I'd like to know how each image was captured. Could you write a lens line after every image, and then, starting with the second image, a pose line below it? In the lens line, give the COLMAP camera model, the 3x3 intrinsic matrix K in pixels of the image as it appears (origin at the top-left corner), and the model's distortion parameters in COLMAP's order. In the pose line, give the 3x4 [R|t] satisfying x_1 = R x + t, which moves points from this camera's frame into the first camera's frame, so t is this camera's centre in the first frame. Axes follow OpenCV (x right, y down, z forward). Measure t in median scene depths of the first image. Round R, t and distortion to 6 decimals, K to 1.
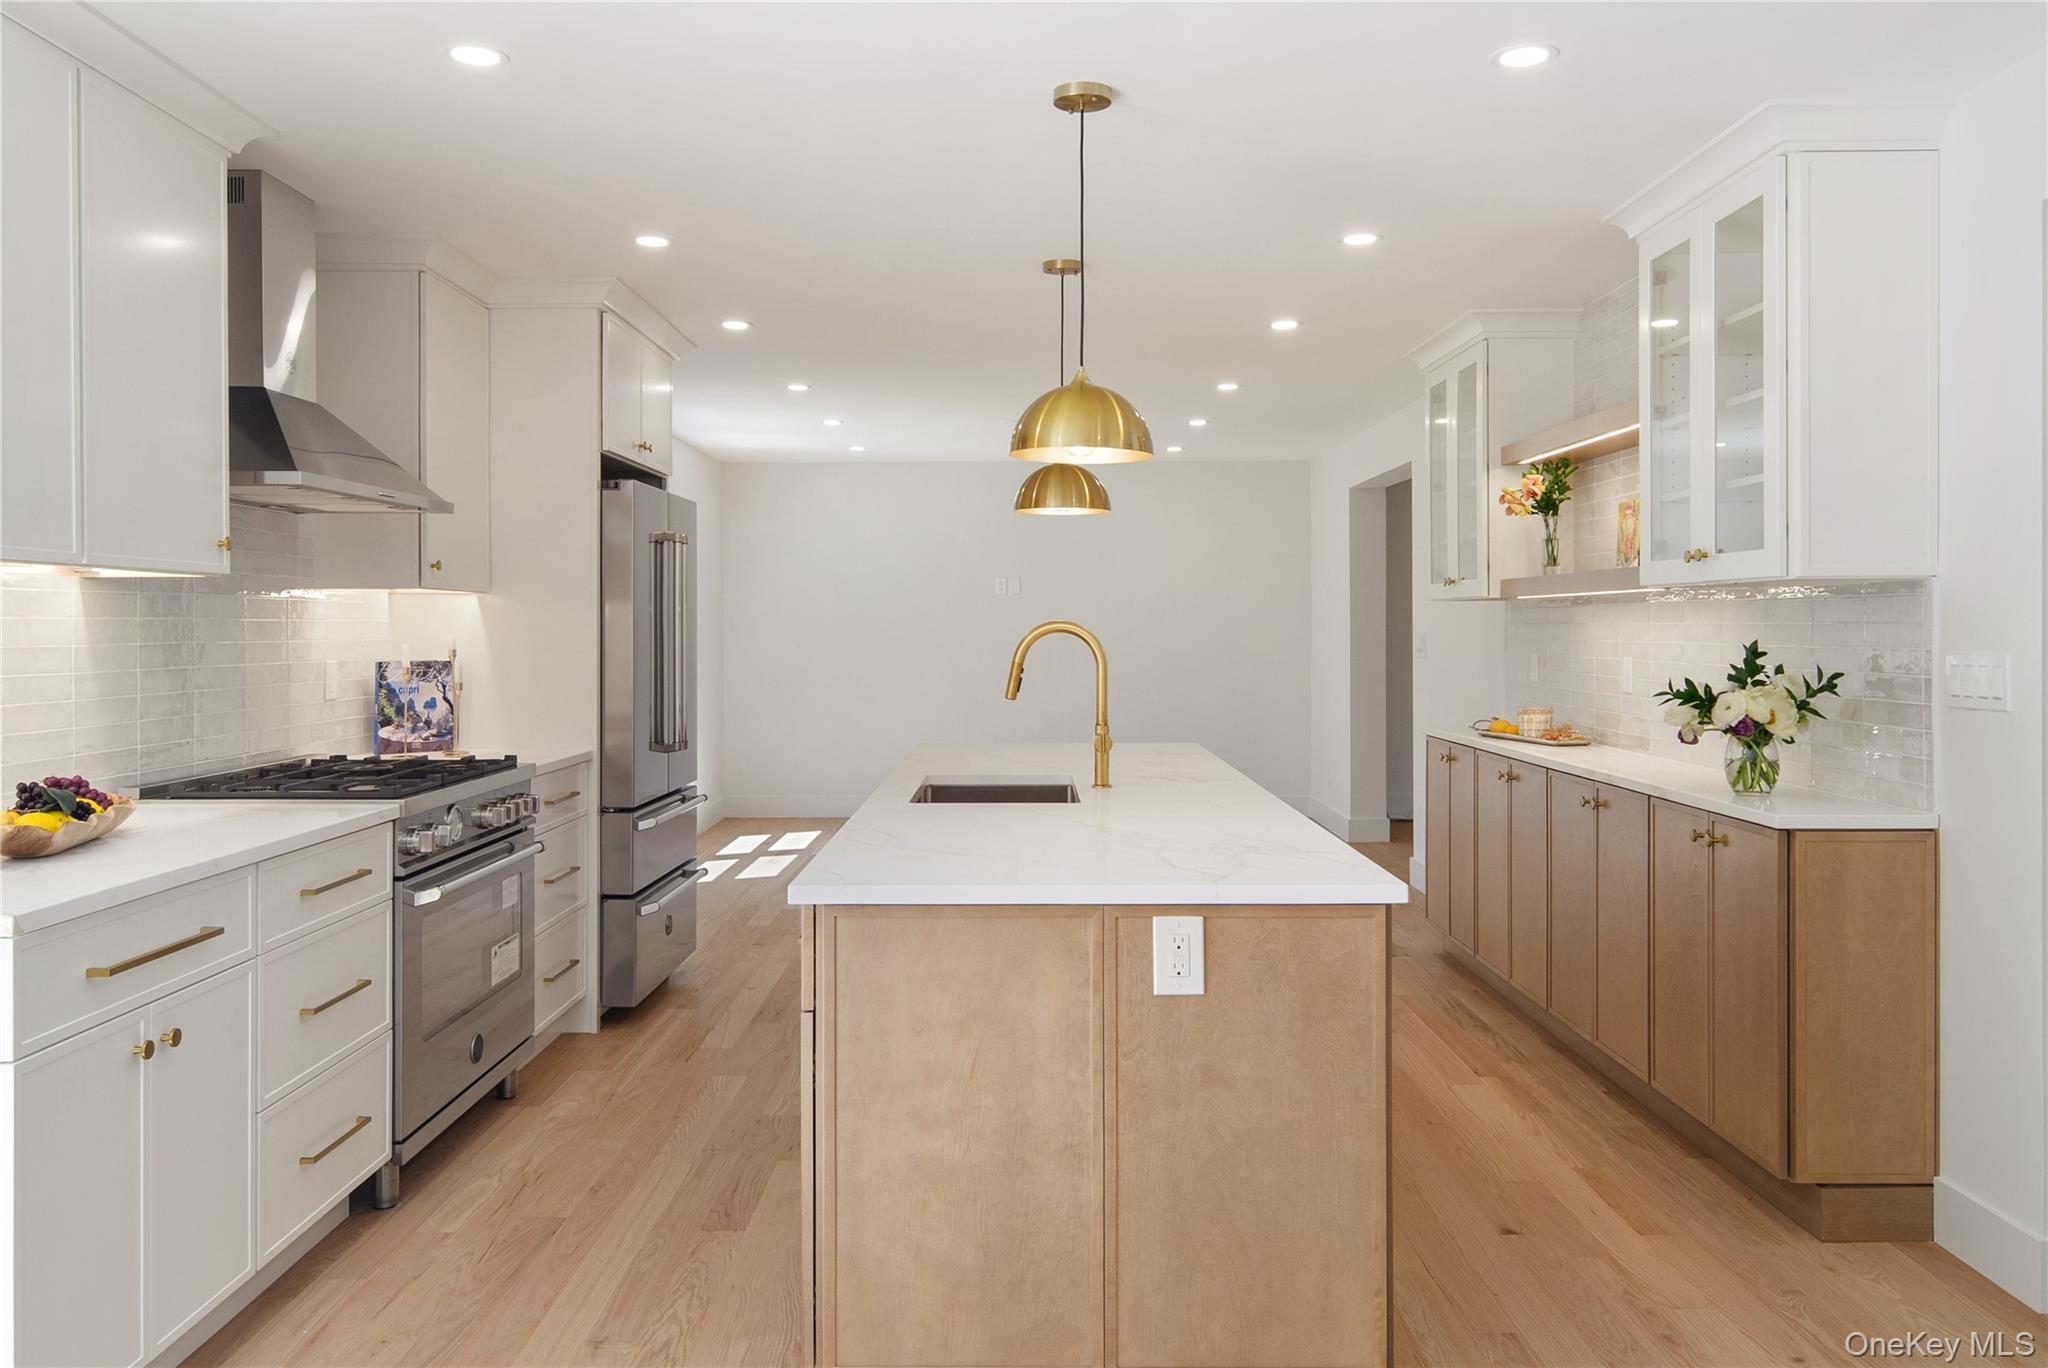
lens RADIAL K [[1544.7, 0, 1022.9], [0, 1544.7, 638.2], [0, 0, 1]] dist [0.007028, 0.000635]
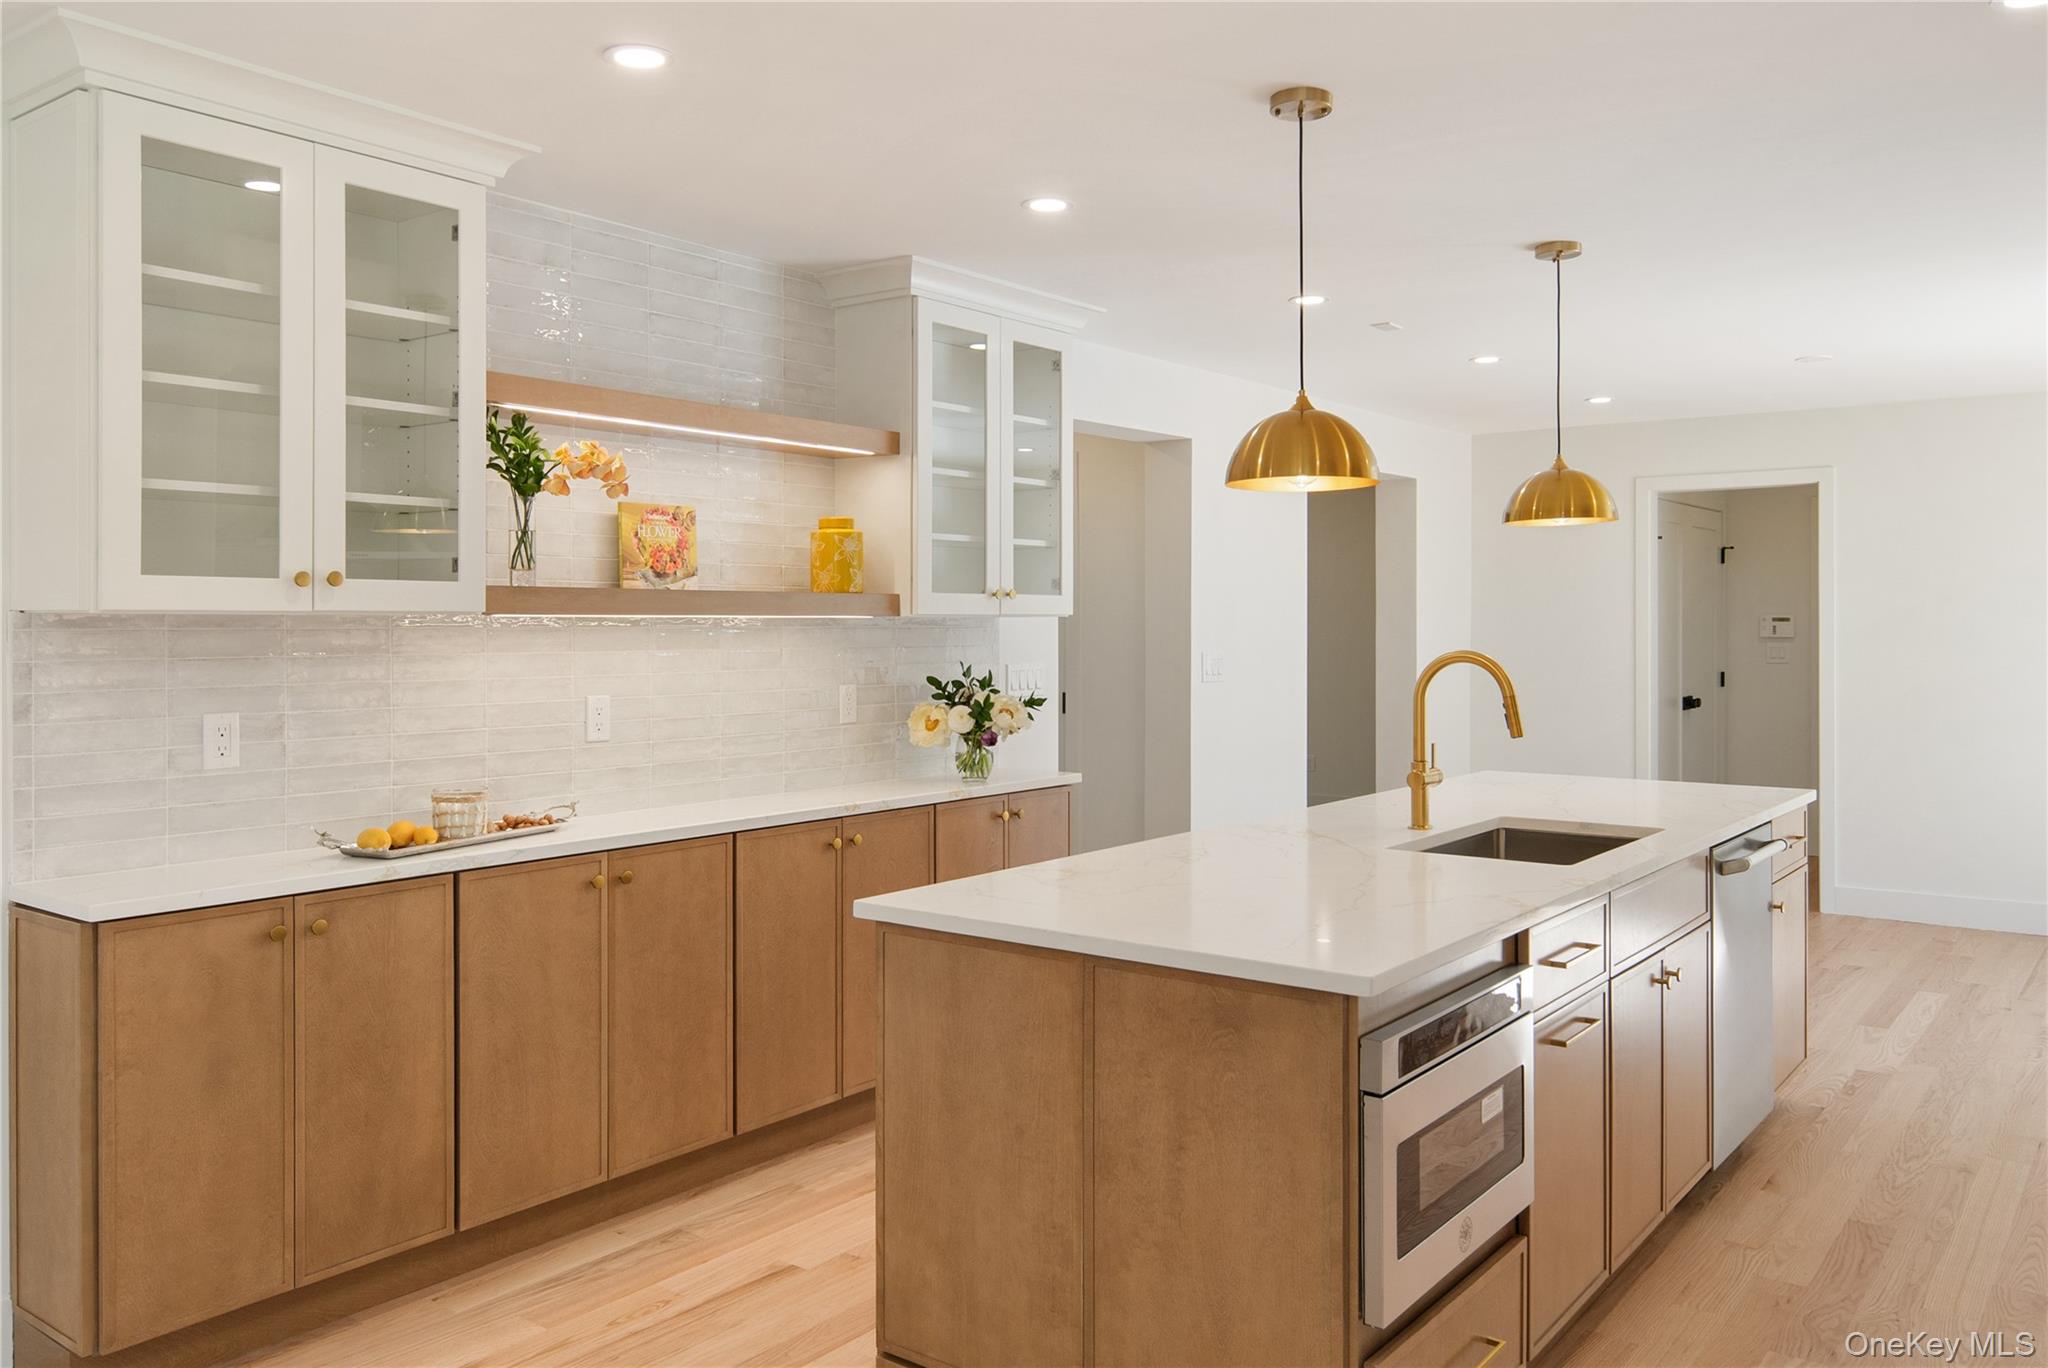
lens RADIAL K [[1544.7, 0, 1018.9], [0, 1544.7, 633.1], [0, 0, 1]] dist [0.007028, 0.000635]
pose [[-0.790799, -0.000968, 0.612075, -0.271801], [0.007435, 0.999910, 0.011188, -0.027509], [-0.612031, 0.013398, -0.790721, 1.562345]]
